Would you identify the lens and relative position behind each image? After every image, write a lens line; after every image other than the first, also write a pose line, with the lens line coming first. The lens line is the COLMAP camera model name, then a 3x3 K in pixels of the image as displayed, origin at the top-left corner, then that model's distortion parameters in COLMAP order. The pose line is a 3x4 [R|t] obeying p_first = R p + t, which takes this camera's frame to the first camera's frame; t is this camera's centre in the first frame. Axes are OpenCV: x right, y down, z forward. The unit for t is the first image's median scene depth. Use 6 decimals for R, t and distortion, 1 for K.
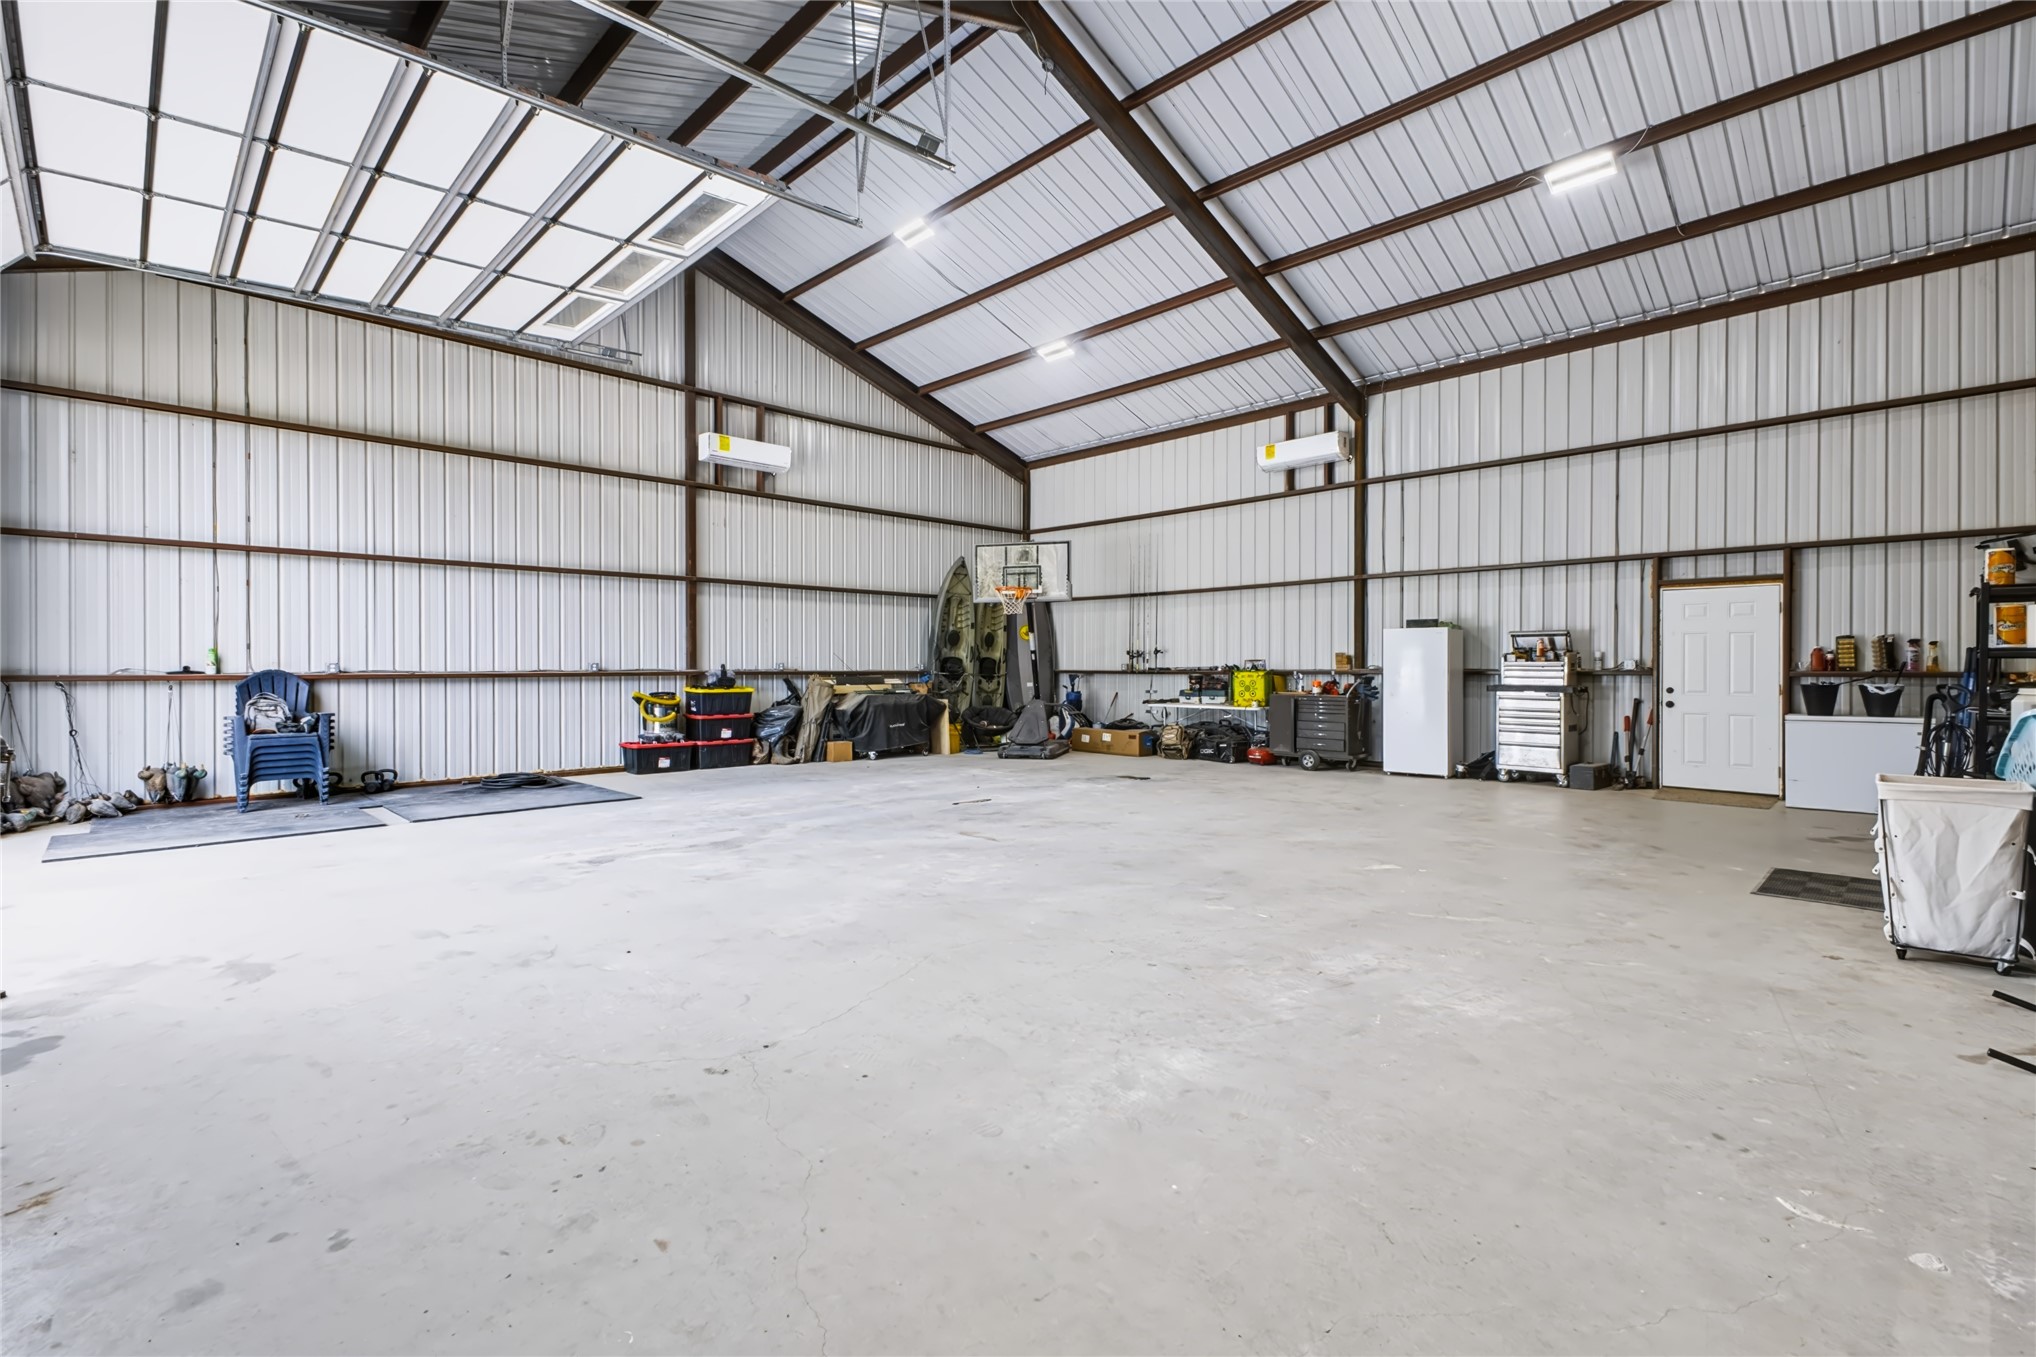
lens RADIAL K [[910.9, 0, 1020.9], [0, 910.9, 678.1], [0, 0, 1]] dist [0.000888, -0.000442]
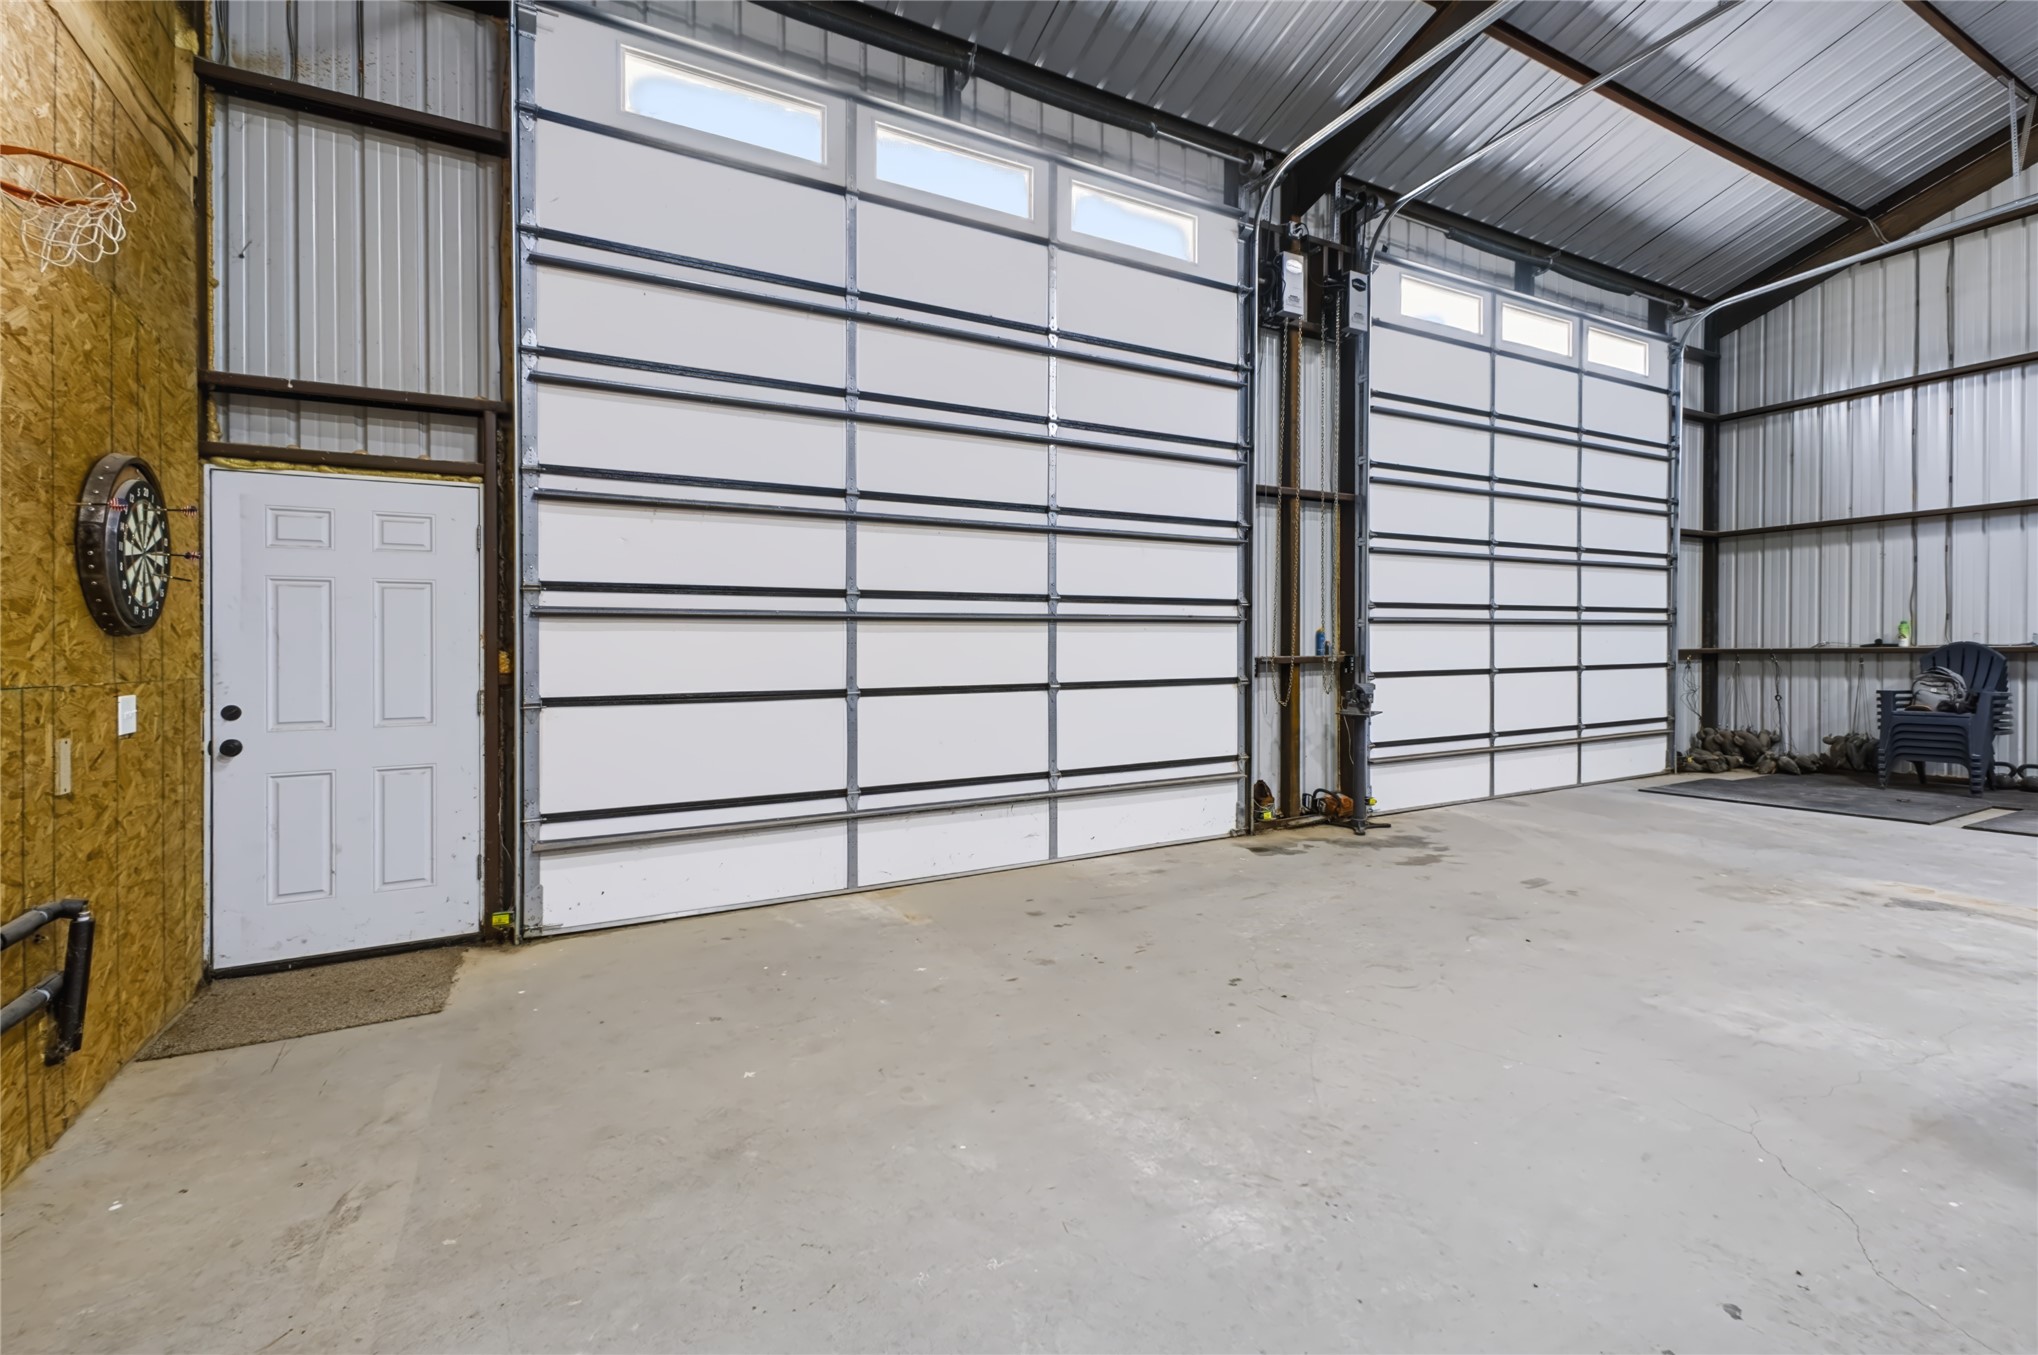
lens RADIAL K [[911.8, 0, 1023.2], [0, 911.8, 658.3], [0, 0, 1]] dist [0.000888, -0.000442]
pose [[-0.284729, 0.013694, -0.958510, 0.883440], [0.001496, 0.999903, 0.013841, -0.017891], [0.958607, 0.002507, -0.284722, 1.045069]]
